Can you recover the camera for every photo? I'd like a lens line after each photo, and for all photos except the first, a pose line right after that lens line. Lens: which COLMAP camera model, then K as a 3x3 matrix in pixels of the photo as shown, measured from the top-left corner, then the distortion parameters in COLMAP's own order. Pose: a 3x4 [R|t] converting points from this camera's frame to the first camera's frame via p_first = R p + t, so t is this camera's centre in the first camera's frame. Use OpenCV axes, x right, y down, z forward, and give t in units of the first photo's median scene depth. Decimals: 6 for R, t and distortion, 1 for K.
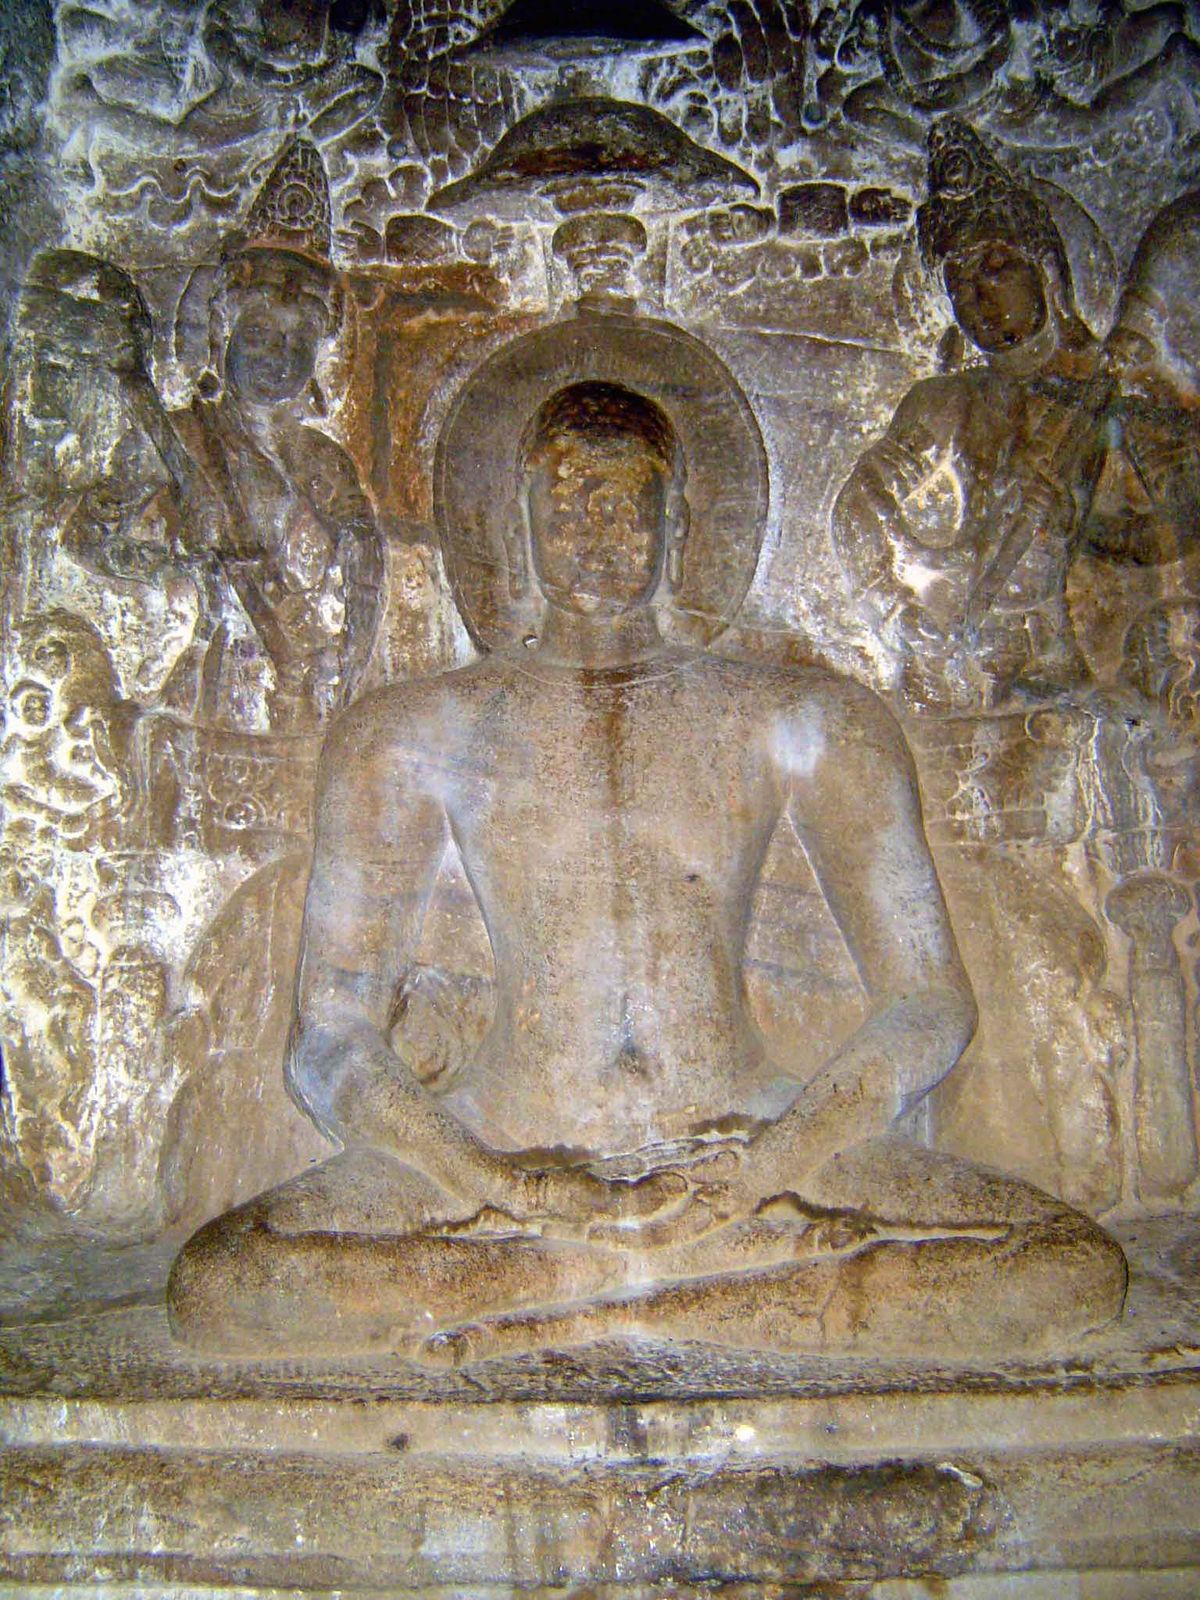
lens RADIAL K [[1824.2, 0, 601.1], [0, 1824.2, 801.2], [0, 0, 1]] dist [-0.133436, 0.000000]
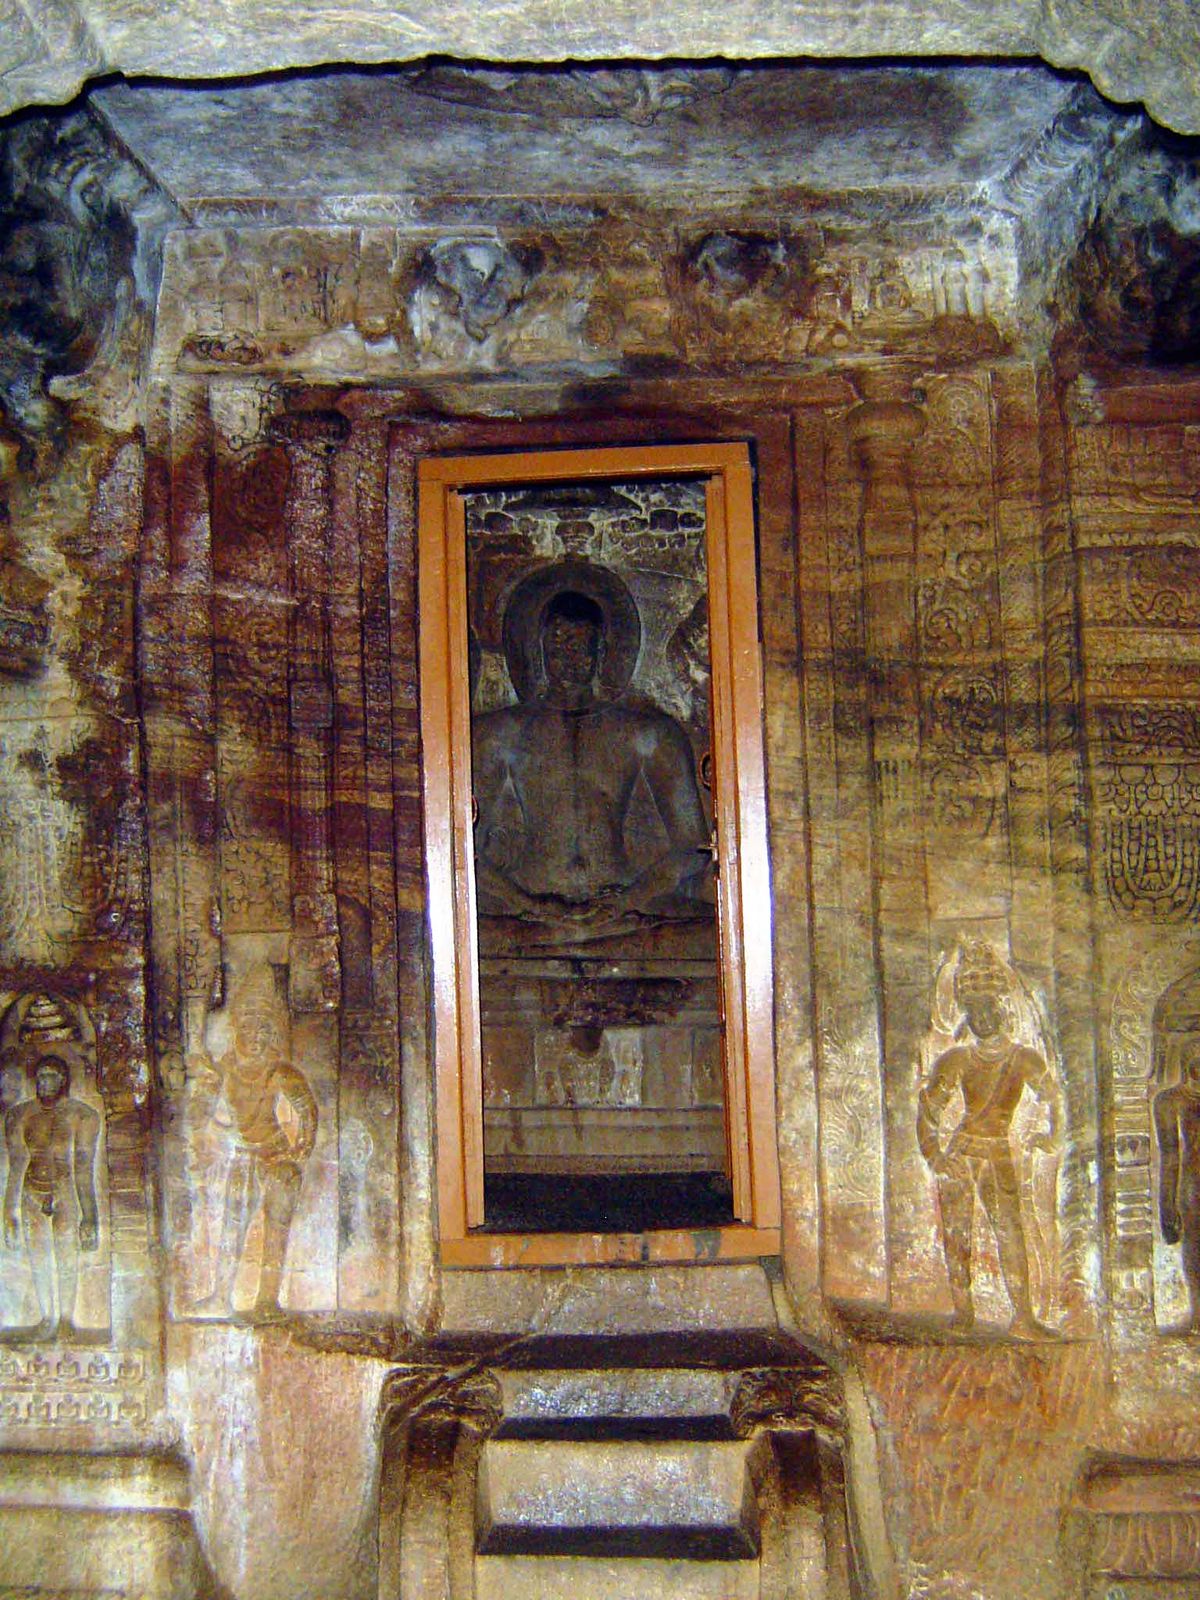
lens RADIAL K [[1824.2, 0, 599.5], [0, 1824.2, 799.6], [0, 0, 1]] dist [-0.133436, 0.000000]
pose [[0.998155, 0.033480, 0.050643, -0.079841], [-0.035572, 0.998526, 0.040999, -0.051825], [-0.049196, -0.042725, 0.997875, -1.456435]]
